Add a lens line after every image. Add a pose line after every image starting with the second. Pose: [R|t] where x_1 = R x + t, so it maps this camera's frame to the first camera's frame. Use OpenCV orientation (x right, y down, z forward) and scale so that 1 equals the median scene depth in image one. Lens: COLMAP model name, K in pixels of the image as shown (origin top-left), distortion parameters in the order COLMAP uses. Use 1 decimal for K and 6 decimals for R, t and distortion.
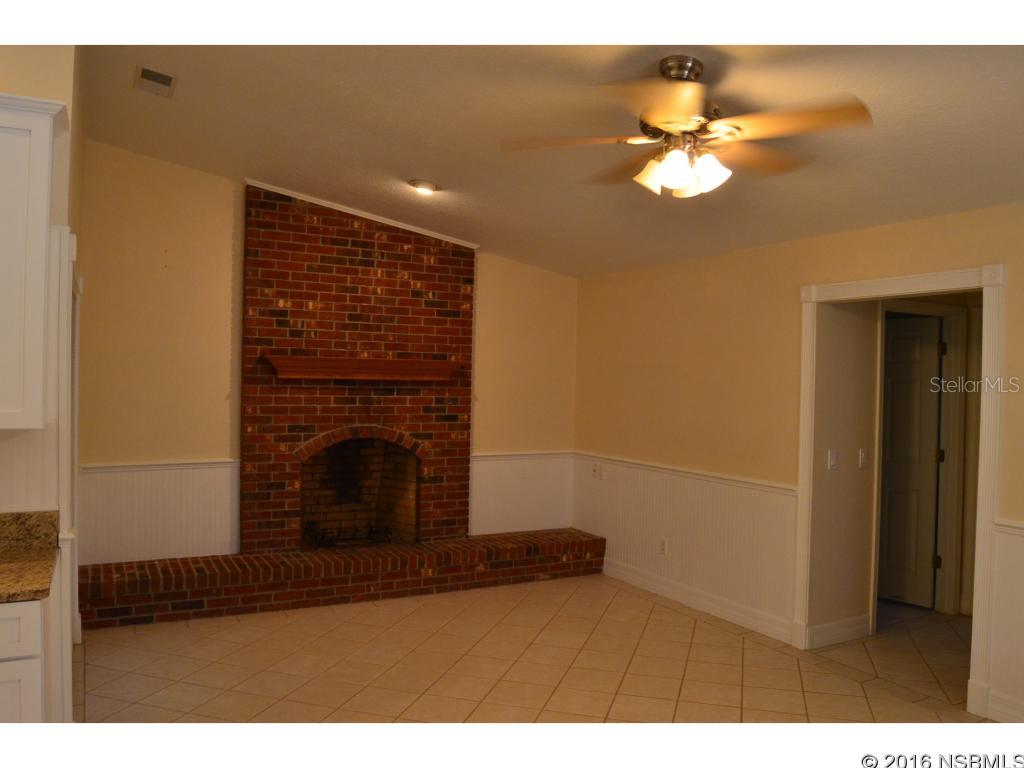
lens RADIAL K [[803.3, 0, 512.1], [0, 803.3, 383.1], [0, 0, 1]] dist [-0.084381, 0.022990]
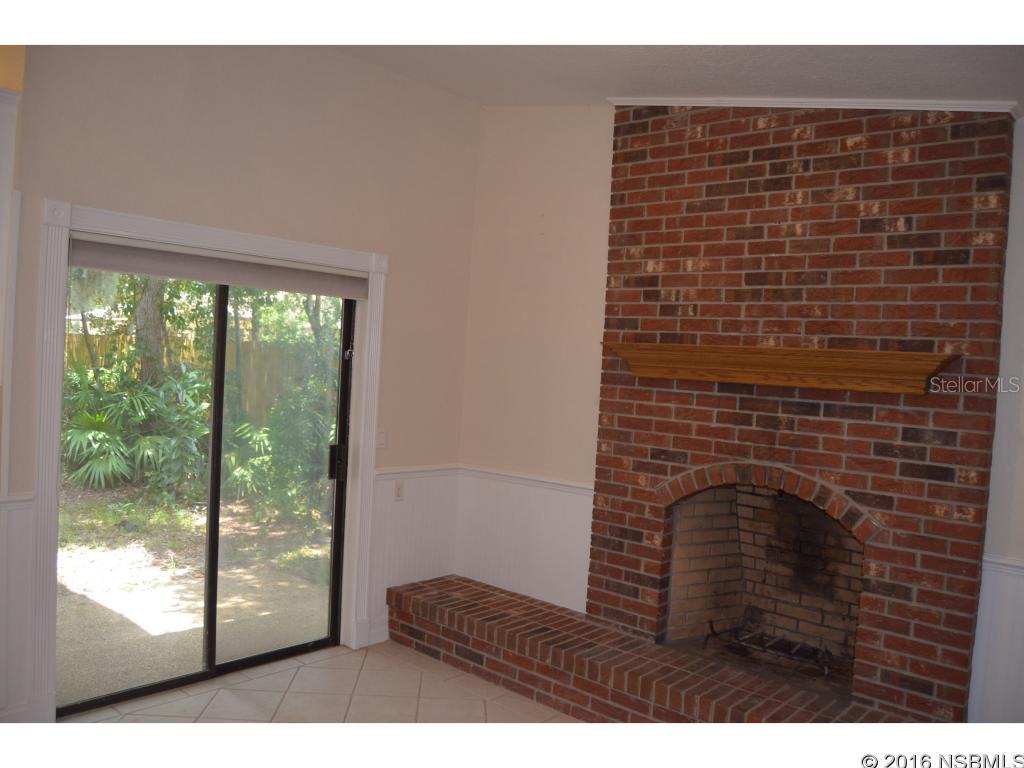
lens RADIAL K [[803.3, 0, 512.2], [0, 803.3, 384.4], [0, 0, 1]] dist [-0.084381, 0.022990]
pose [[0.346522, 0.024063, -0.937733, 0.290067], [-0.059224, 0.998238, 0.003730, 0.003927], [0.936170, 0.054244, 0.347337, 0.622936]]
